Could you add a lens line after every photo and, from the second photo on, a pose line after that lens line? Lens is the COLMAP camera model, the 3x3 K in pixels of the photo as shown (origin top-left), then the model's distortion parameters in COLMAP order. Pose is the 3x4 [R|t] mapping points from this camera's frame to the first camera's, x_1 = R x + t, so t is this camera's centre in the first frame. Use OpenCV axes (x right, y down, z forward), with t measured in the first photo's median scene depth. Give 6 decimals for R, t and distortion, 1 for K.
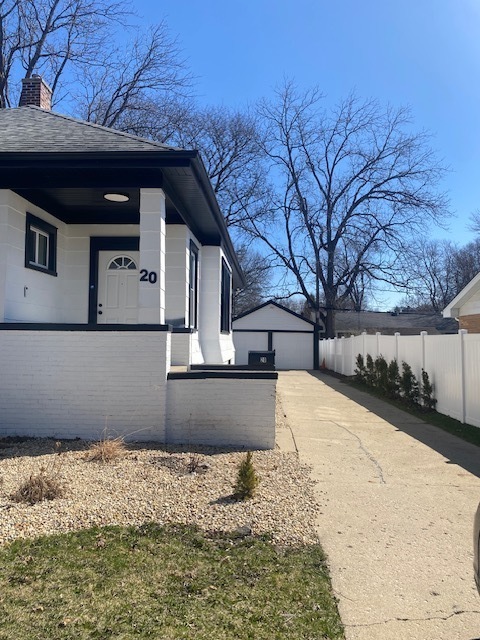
lens RADIAL K [[435.8, 0, 240.0], [0, 435.8, 320.0], [0, 0, 1]] dist [-0.001638, -0.000869]
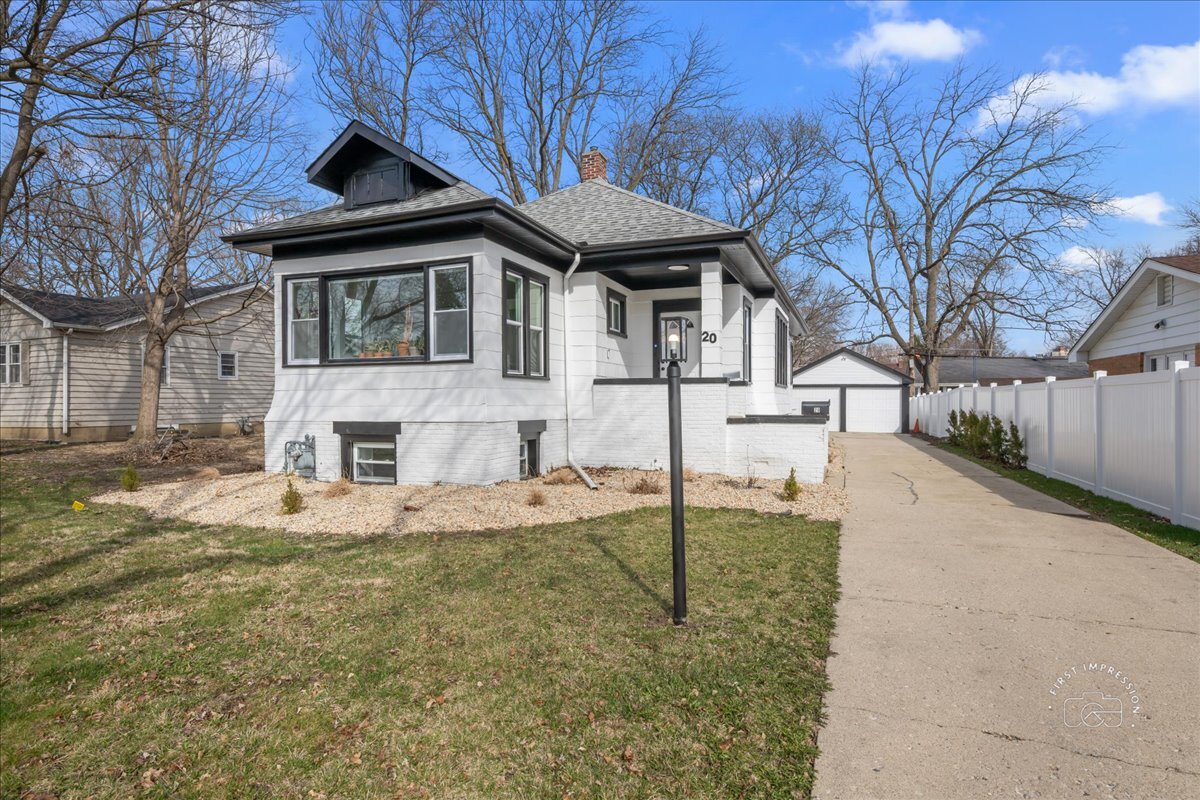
lens RADIAL K [[637.1, 0, 600.0], [0, 637.1, 400.0], [0, 0, 1]] dist [-0.004514, -0.000520]
pose [[0.946478, -0.011196, -0.322575, 0.020415], [0.022893, 0.999210, 0.032492, 0.002634], [0.321956, -0.038138, 0.945986, -0.230189]]
